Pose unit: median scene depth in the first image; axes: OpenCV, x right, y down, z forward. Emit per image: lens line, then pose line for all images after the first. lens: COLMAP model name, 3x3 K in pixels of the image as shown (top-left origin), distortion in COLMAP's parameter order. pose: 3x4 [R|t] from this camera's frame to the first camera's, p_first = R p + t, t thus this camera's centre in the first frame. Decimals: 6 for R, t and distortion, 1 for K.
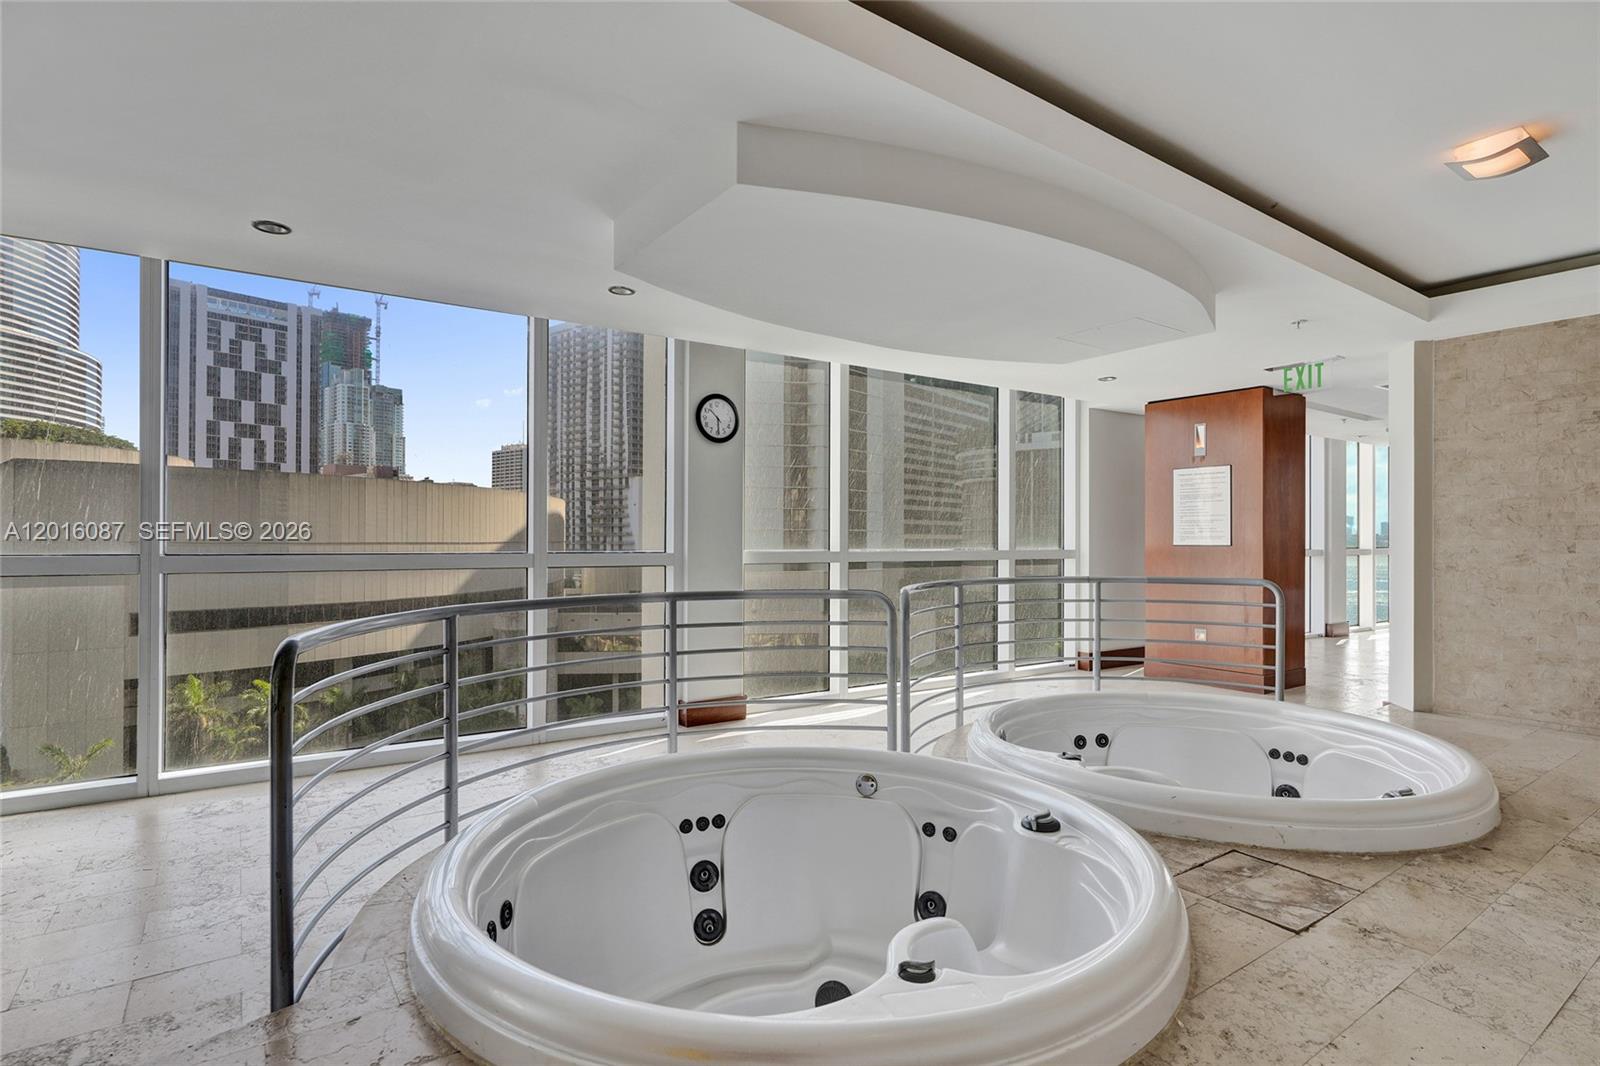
lens RADIAL K [[794.7, 0, 796.9], [0, 794.7, 534.9], [0, 0, 1]] dist [0.001392, -0.000005]
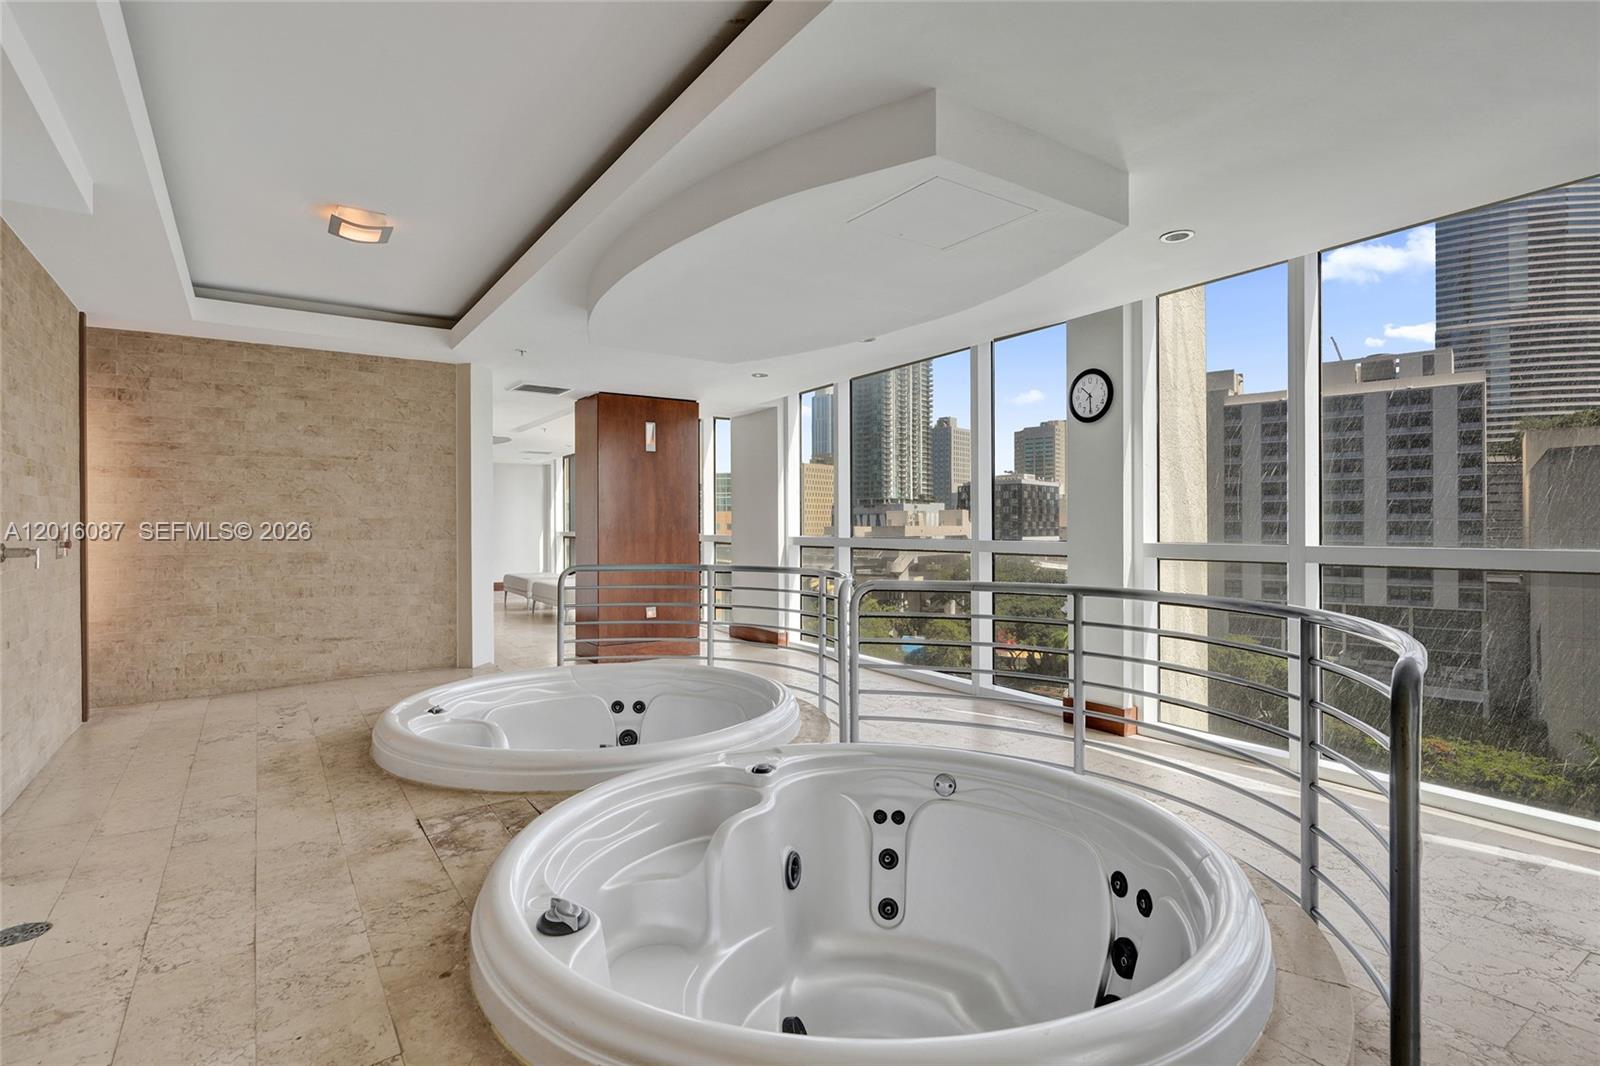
lens RADIAL K [[794.7, 0, 791.4], [0, 794.7, 534.5], [0, 0, 1]] dist [0.001392, -0.000005]
pose [[-0.024743, -0.001302, -0.999693, 0.810071], [0.006778, 0.999976, -0.001470, 0.009606], [0.999671, -0.006813, -0.024733, 0.689305]]
